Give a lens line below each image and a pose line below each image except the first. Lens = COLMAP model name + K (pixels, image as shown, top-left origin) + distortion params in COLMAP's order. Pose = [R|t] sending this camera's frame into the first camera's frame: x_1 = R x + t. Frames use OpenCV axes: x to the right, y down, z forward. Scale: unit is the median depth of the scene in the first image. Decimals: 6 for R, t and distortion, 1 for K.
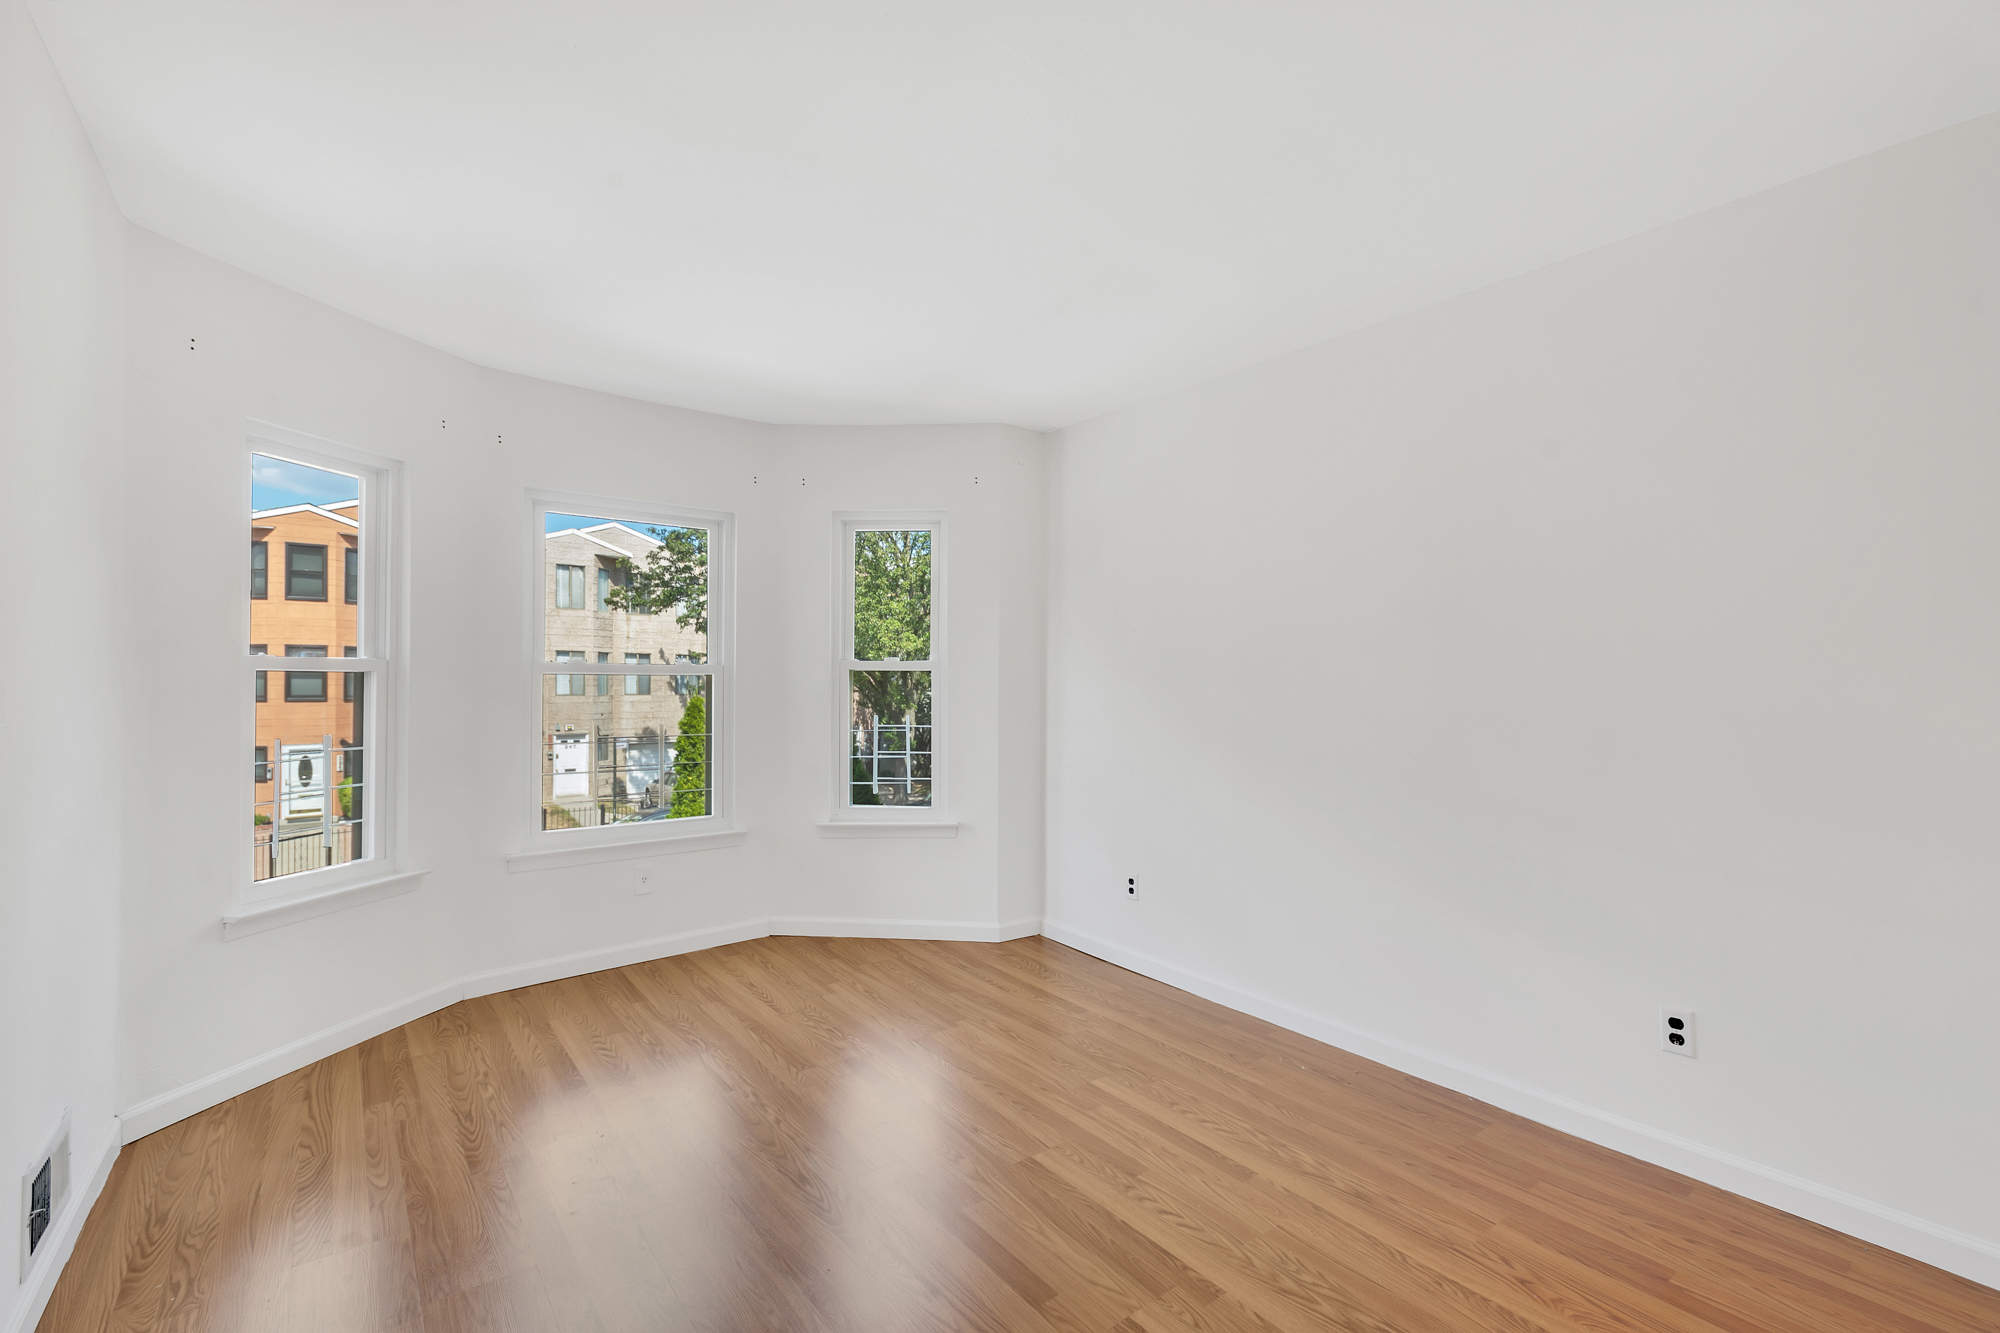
lens RADIAL K [[878.9, 0, 1000.0], [0, 878.9, 666.5], [0, 0, 1]] dist [0.000476, -0.000113]
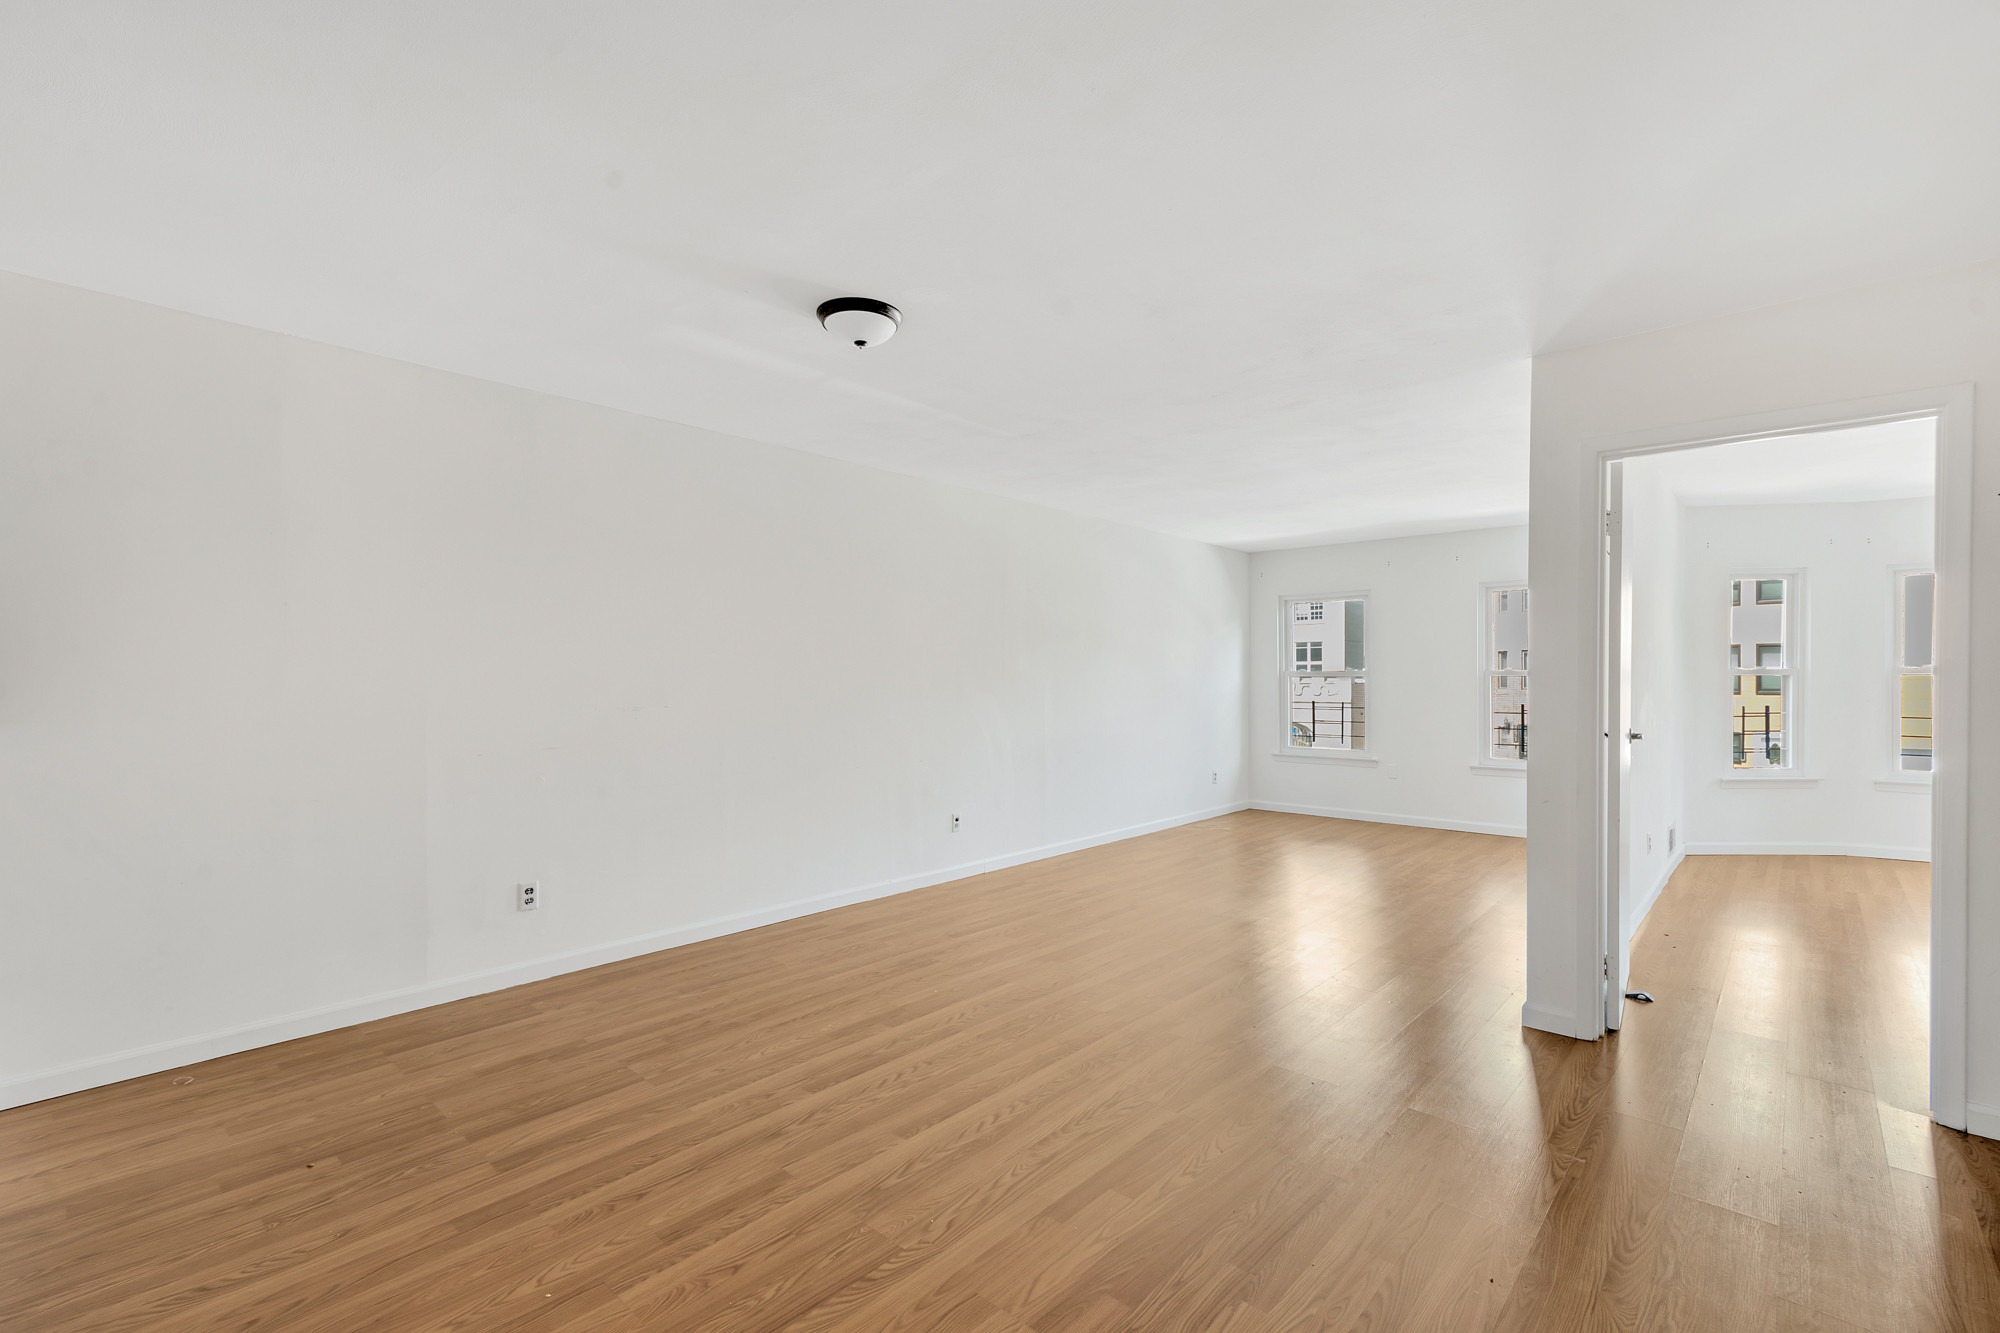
lens RADIAL K [[878.9, 0, 1000.0], [0, 878.9, 666.5], [0, 0, 1]] dist [0.000476, -0.000113]
pose [[0.171735, -0.000528, -0.985143, 0.963223], [-0.002274, 0.999997, -0.000933, -0.012076], [0.985140, 0.002401, 0.171734, -1.139418]]
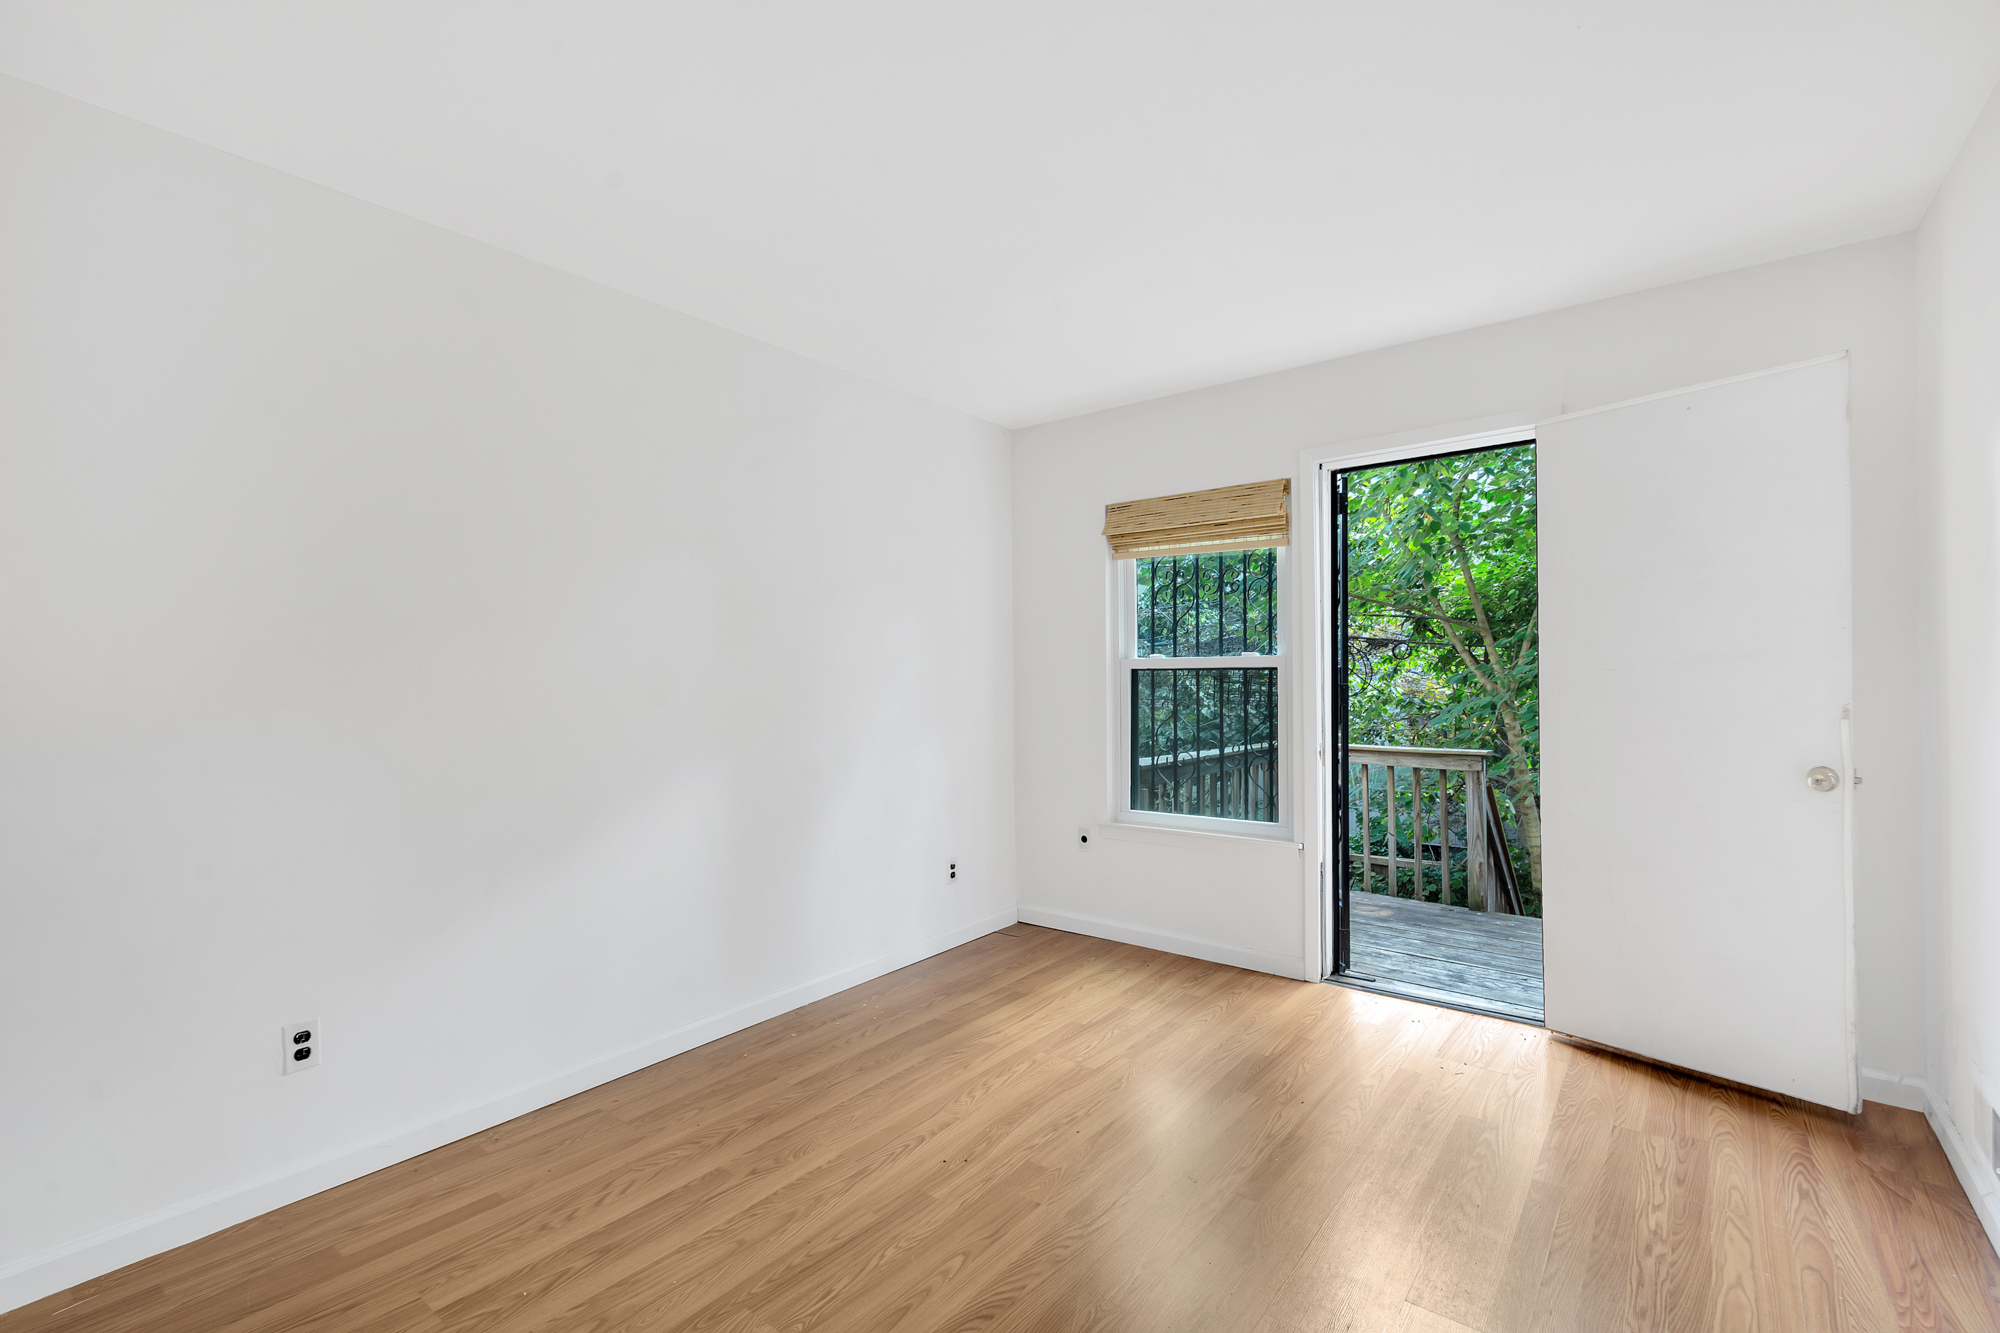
lens RADIAL K [[878.9, 0, 1000.0], [0, 878.9, 666.5], [0, 0, 1]] dist [0.000476, -0.000113]
pose [[-0.243872, -0.006637, 0.969785, -1.137483], [0.001733, 0.999972, 0.007279, -0.005491], [-0.969806, 0.003456, -0.243854, 1.673832]]
